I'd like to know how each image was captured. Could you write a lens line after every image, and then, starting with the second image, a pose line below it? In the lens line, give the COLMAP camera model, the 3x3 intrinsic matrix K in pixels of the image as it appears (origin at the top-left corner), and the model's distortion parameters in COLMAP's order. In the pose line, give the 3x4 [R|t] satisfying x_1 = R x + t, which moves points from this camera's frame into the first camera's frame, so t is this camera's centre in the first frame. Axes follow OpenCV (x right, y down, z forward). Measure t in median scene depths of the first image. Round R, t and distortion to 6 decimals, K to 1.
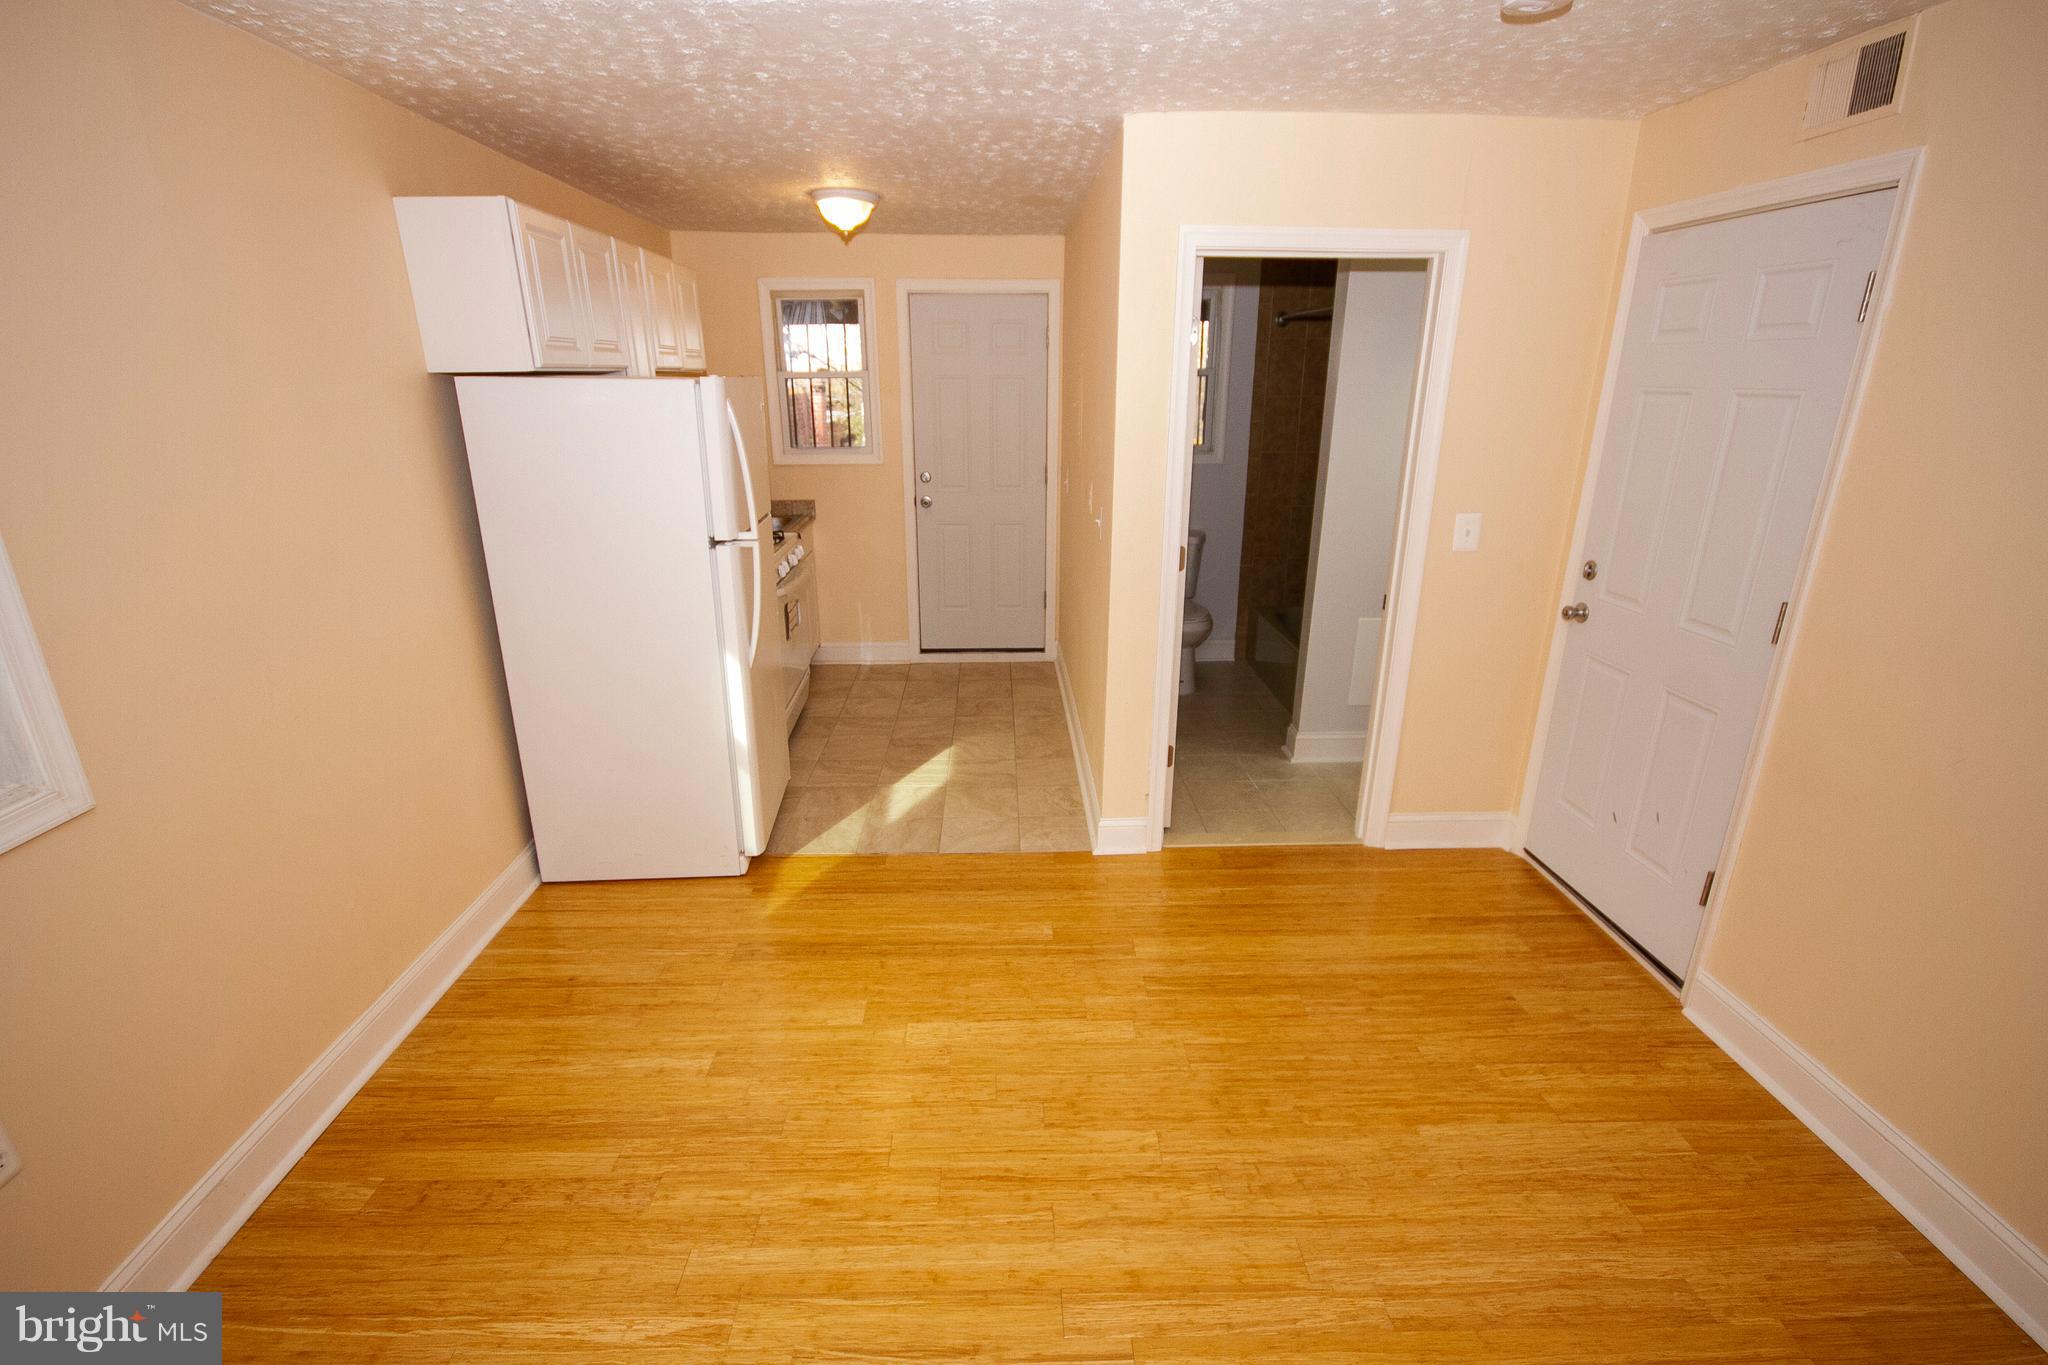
lens RADIAL K [[914.6, 0, 1016.8], [0, 914.6, 680.3], [0, 0, 1]] dist [-0.025319, 0.000264]
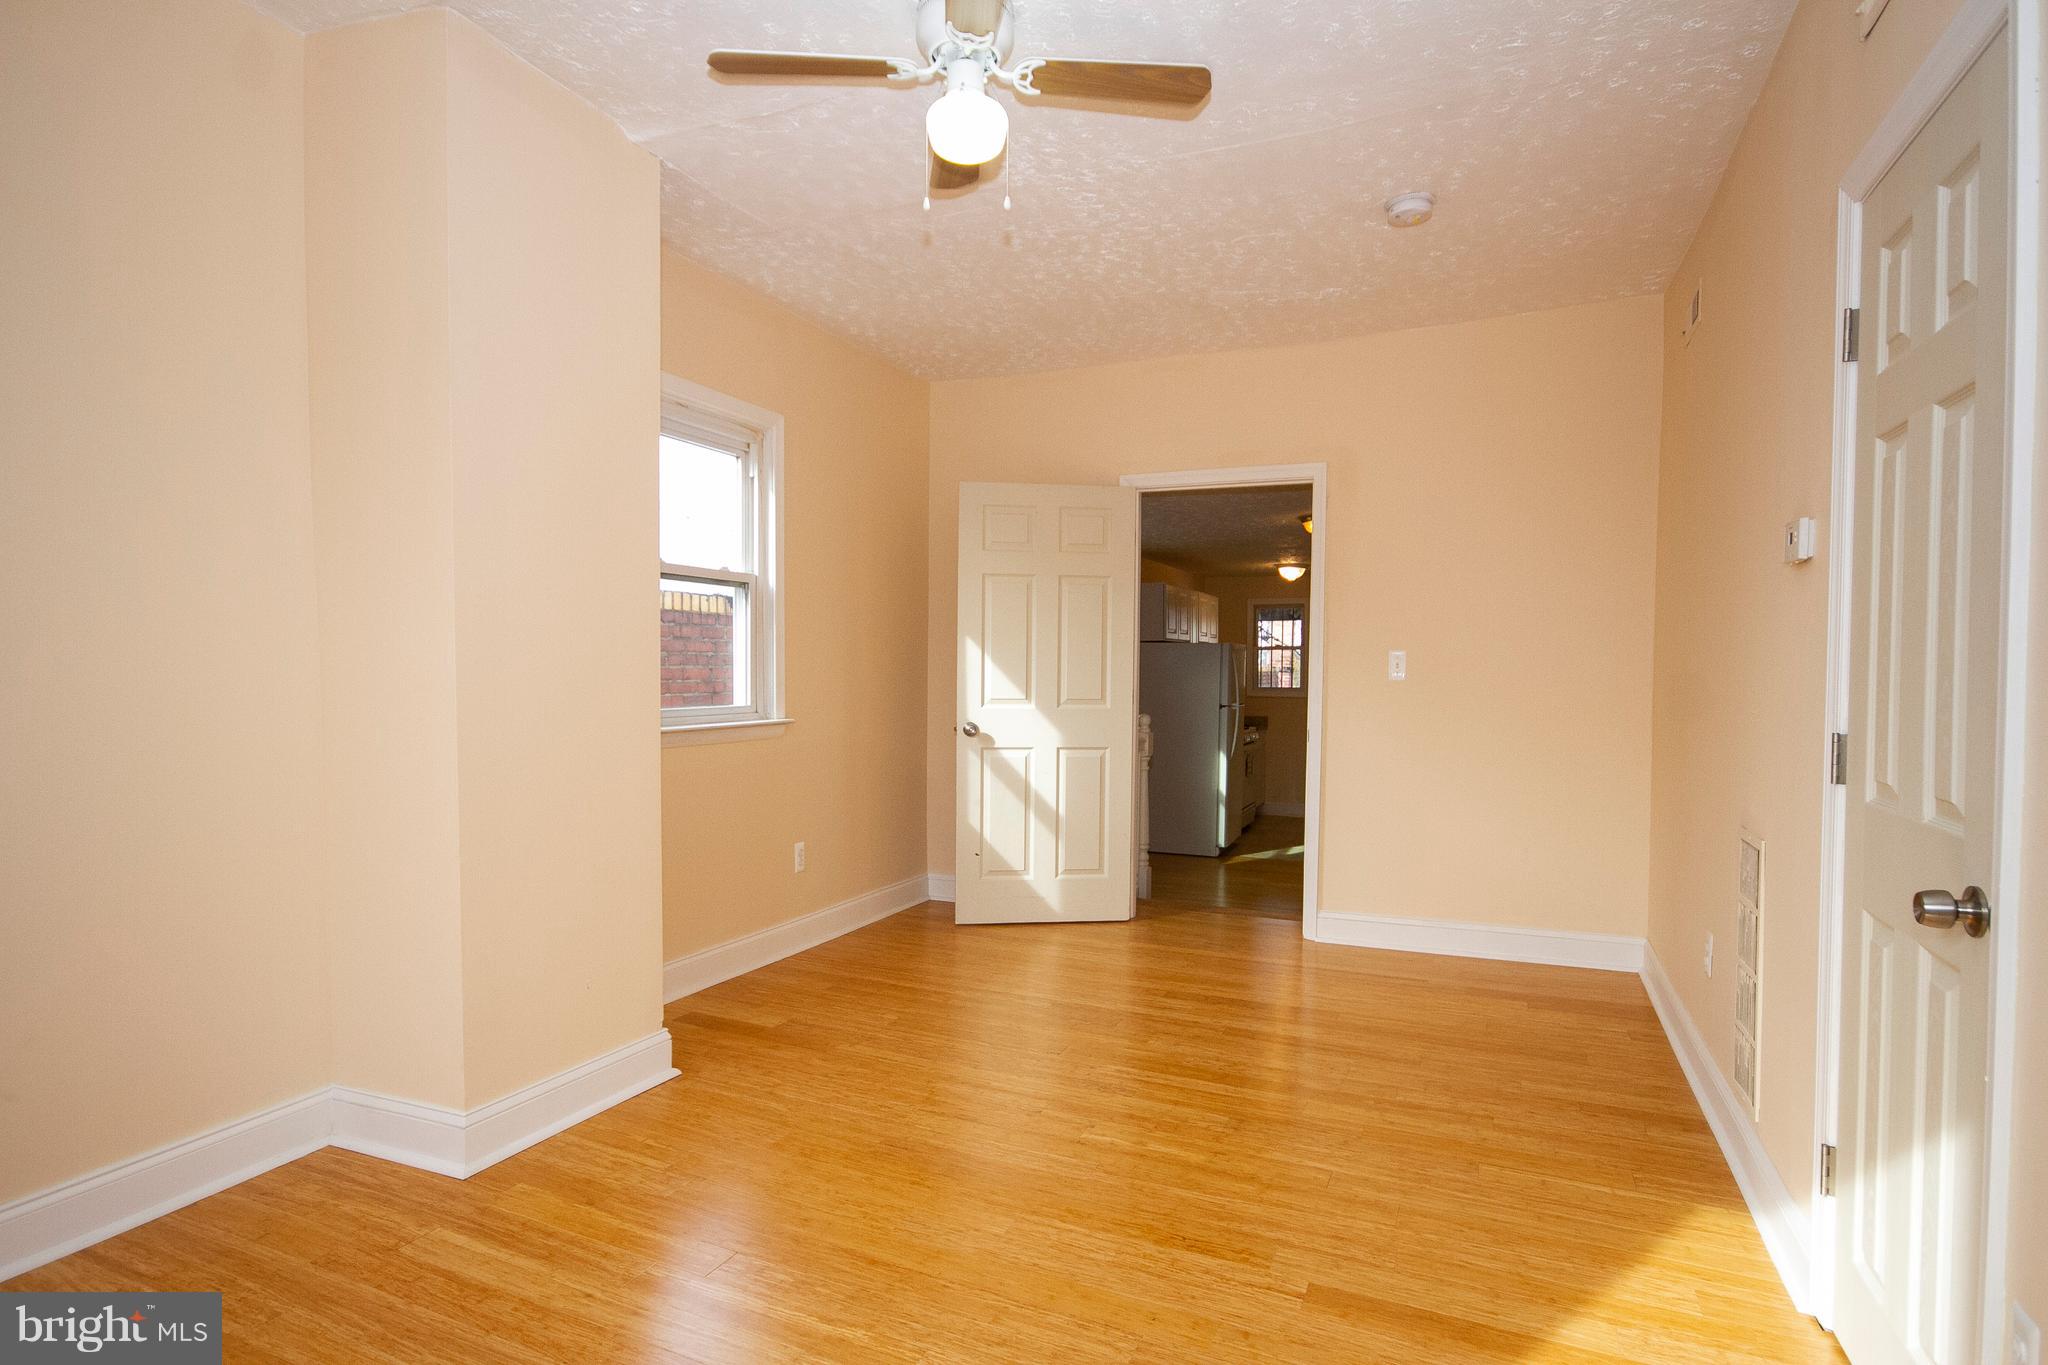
lens RADIAL K [[1130.9, 0, 1011.6], [0, 1130.9, 683.4], [0, 0, 1]] dist [-0.001327, 0.001672]
pose [[0.897160, 0.016599, -0.441395, 0.382979], [-0.152124, 0.949771, -0.273484, 0.536497], [0.414684, 0.312505, 0.854621, -1.406524]]
